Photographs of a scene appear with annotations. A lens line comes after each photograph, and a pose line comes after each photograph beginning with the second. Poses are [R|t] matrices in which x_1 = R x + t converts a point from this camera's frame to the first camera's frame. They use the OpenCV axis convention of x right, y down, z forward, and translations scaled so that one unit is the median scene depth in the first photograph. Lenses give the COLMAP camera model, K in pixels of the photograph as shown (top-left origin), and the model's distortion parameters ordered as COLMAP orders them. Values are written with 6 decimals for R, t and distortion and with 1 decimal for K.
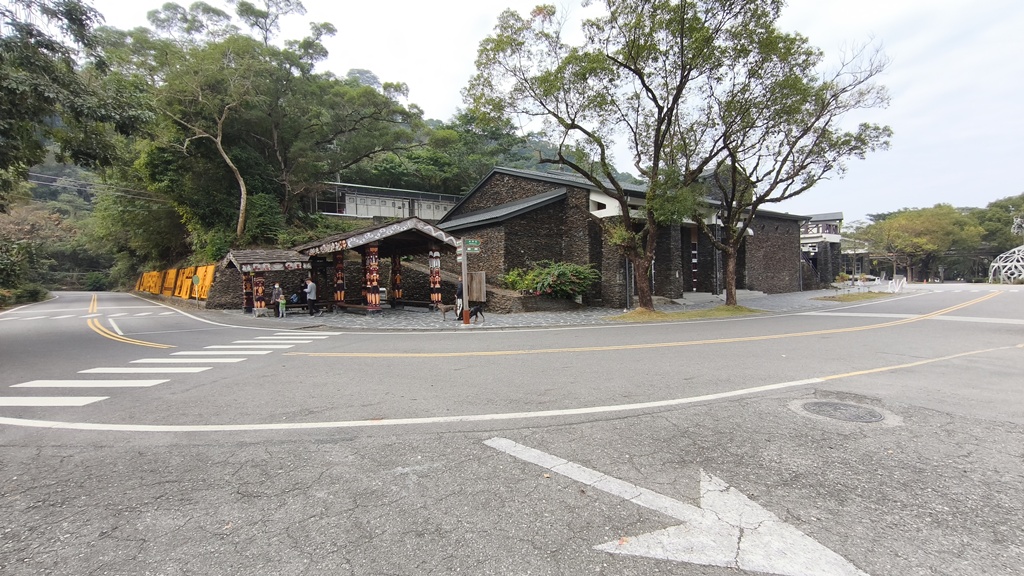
lens RADIAL K [[436.3, 0, 517.8], [0, 436.3, 292.0], [0, 0, 1]] dist [-0.000864, 0.000466]
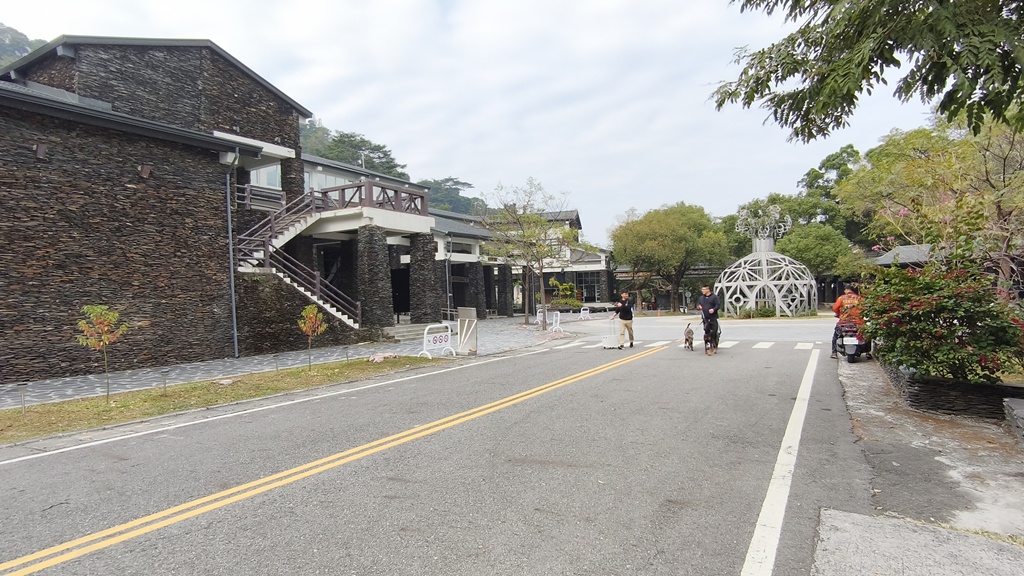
lens RADIAL K [[566.6, 0, 514.1], [0, 566.6, 291.4], [0, 0, 1]] dist [-0.002573, -0.000101]
pose [[0.923084, -0.002078, 0.384594, 1.358799], [0.025139, 0.998173, -0.054945, -0.047581], [-0.383777, 0.060387, 0.921449, 0.994682]]
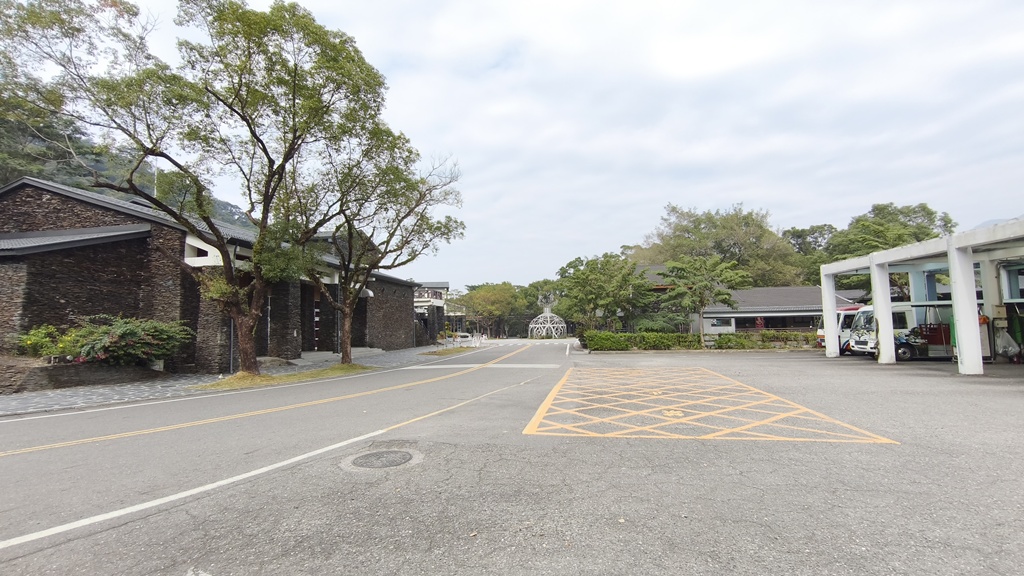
lens RADIAL K [[436.3, 0, 516.1], [0, 436.3, 292.9], [0, 0, 1]] dist [-0.000864, 0.000466]
pose [[0.708763, 0.063864, 0.702550, 0.042923], [0.027094, 0.992695, -0.117572, -0.003718], [-0.704926, 0.102365, 0.701855, -0.023459]]
